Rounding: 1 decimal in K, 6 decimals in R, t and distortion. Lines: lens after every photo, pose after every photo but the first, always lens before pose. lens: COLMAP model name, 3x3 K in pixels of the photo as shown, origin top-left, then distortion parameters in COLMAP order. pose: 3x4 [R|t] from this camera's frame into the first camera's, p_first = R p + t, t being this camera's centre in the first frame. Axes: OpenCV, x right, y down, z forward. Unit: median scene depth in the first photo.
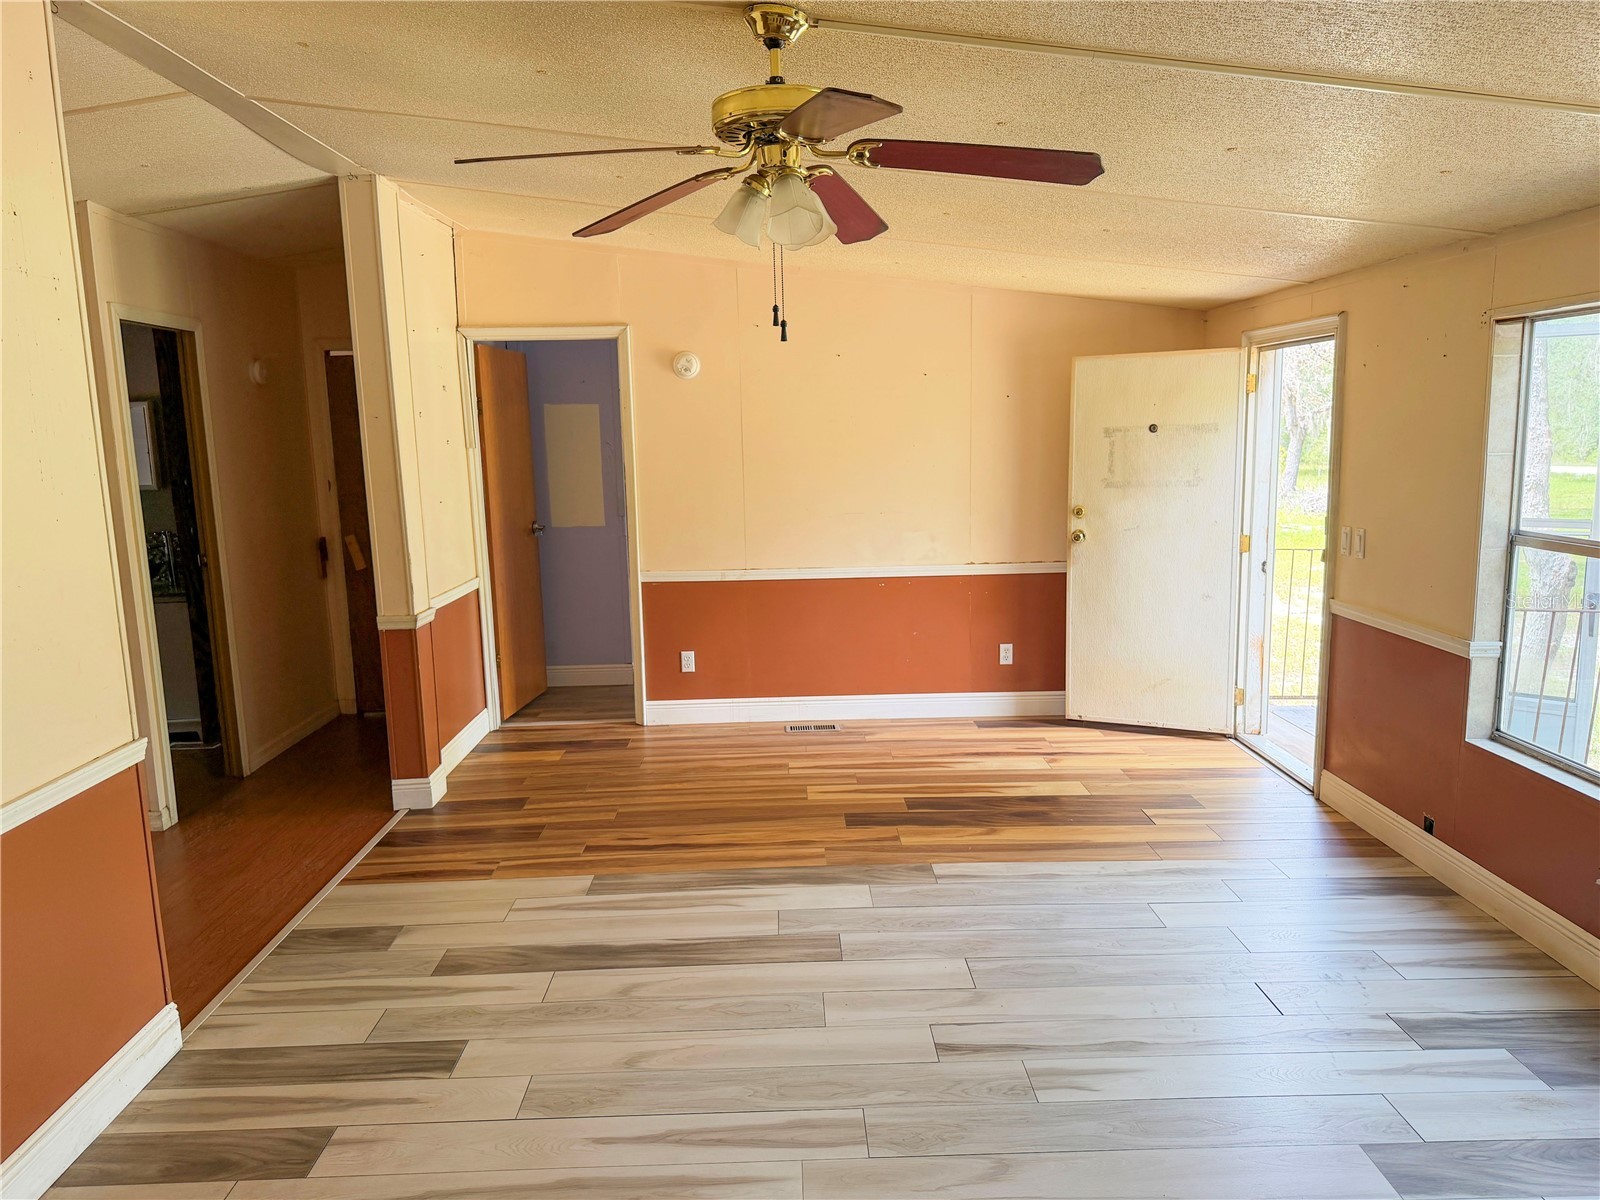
lens RADIAL K [[1114.6, 0, 802.2], [0, 1114.6, 607.8], [0, 0, 1]] dist [0.082928, -0.109121]
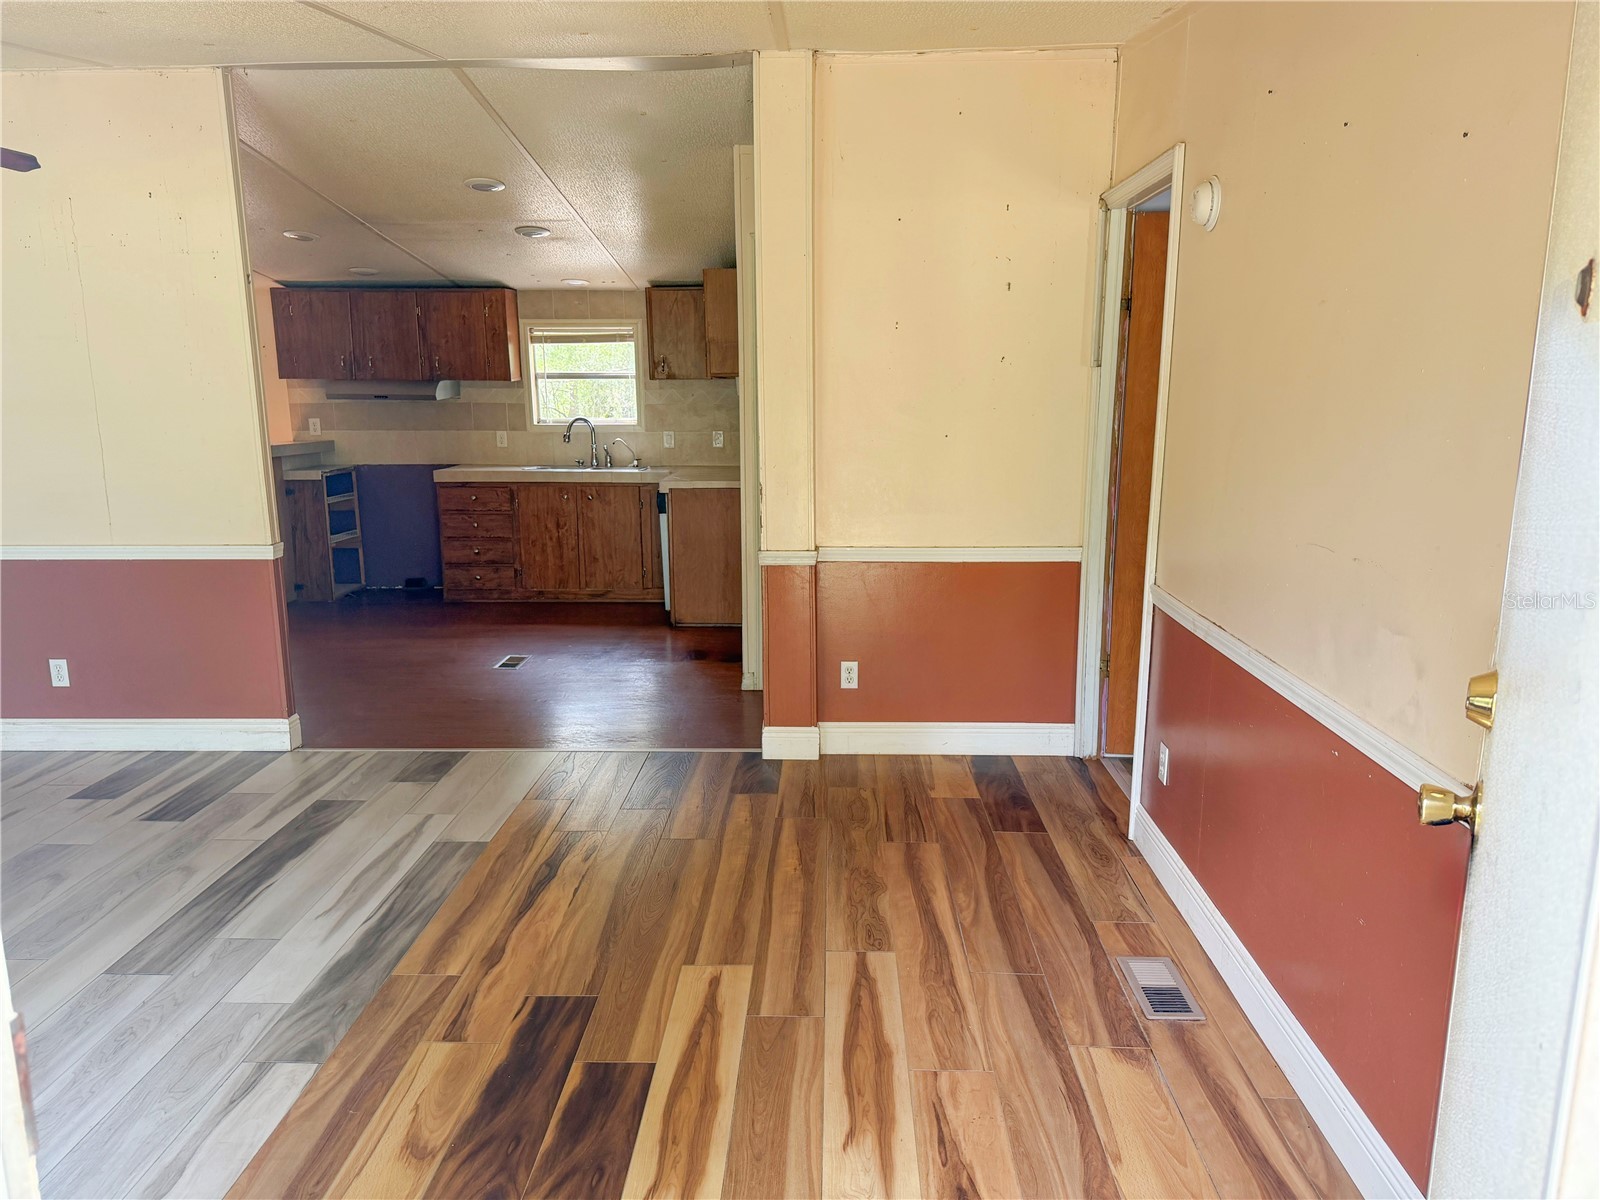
lens RADIAL K [[1114.6, 0, 799.9], [0, 1114.6, 605.3], [0, 0, 1]] dist [0.082928, -0.109121]
pose [[-0.048714, 0.217163, -0.974919, 0.649719], [-0.152505, 0.963016, 0.222132, -0.185351], [0.987101, 0.159501, -0.013794, 1.239773]]
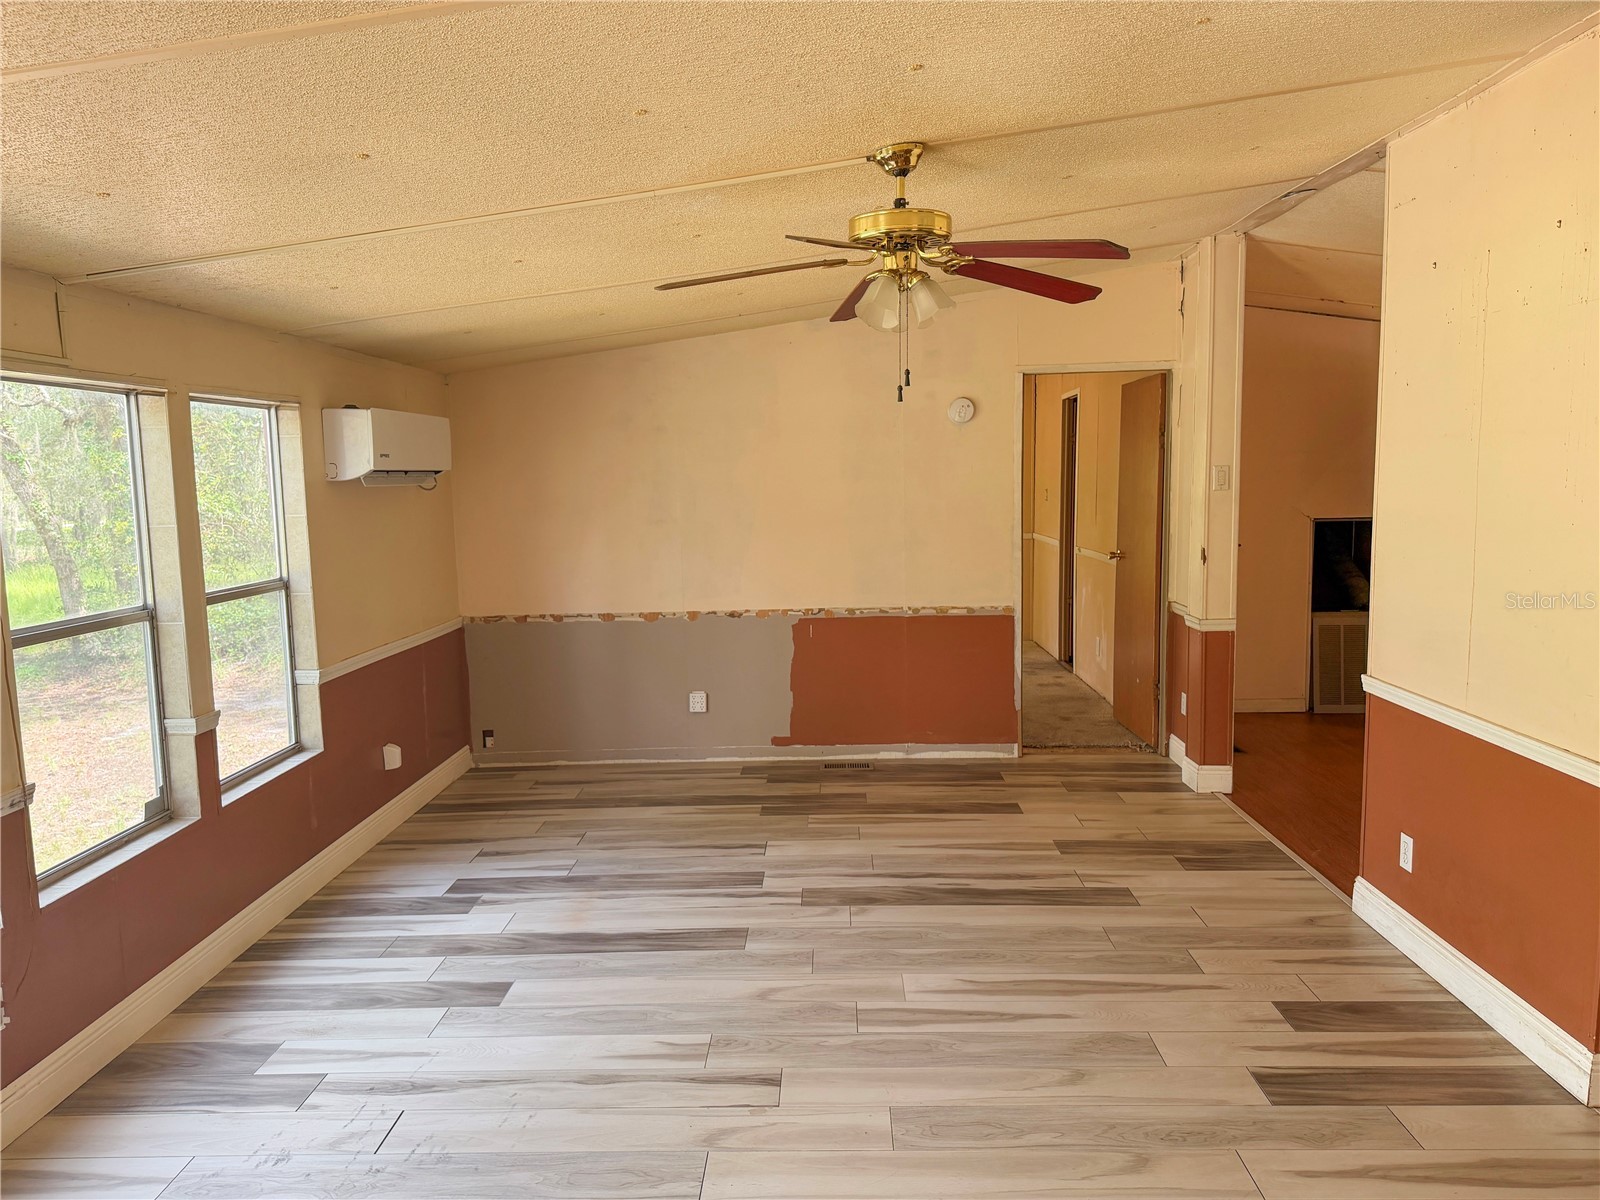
lens RADIAL K [[1114.6, 0, 811.0], [0, 1114.6, 595.7], [0, 0, 1]] dist [0.082928, -0.109121]
pose [[-0.998221, 0.037171, 0.046627, 0.019835], [0.048268, 0.962819, 0.265801, -0.215725], [-0.035014, 0.267578, -0.962900, 1.334602]]
